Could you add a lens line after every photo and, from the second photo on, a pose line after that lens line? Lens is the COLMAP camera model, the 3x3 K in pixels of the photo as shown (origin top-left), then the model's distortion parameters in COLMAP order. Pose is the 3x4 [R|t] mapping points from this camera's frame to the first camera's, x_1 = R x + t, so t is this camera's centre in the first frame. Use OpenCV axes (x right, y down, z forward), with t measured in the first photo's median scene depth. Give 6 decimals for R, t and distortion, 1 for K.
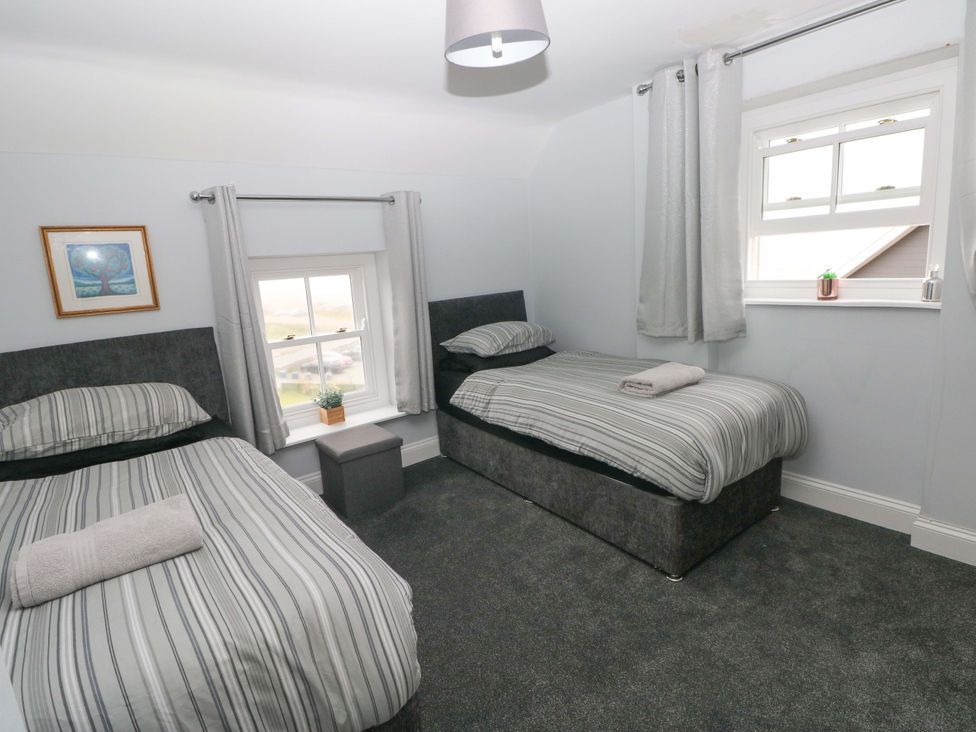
lens RADIAL K [[507.3, 0, 483.7], [0, 507.3, 355.3], [0, 0, 1]] dist [-0.002080, -0.012113]
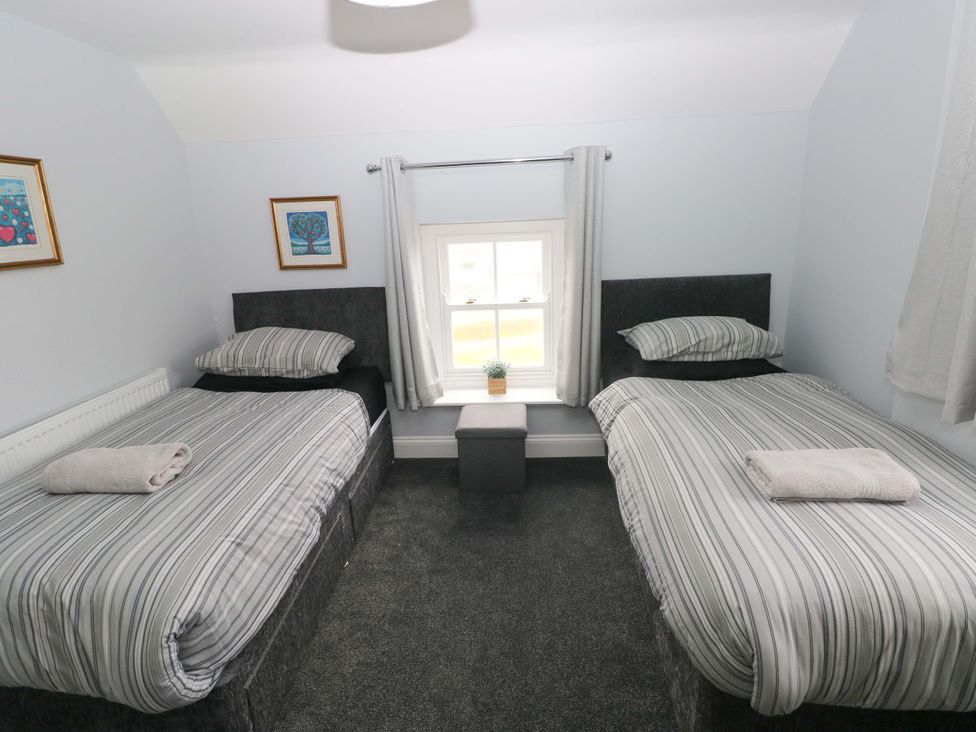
lens RADIAL K [[507.3, 0, 483.7], [0, 507.3, 355.3], [0, 0, 1]] dist [-0.002080, -0.012113]
pose [[0.751692, 0.202067, -0.627796, 0.382721], [-0.126226, 0.978389, 0.163774, -0.127510], [0.647322, -0.043863, 0.760953, 0.302941]]
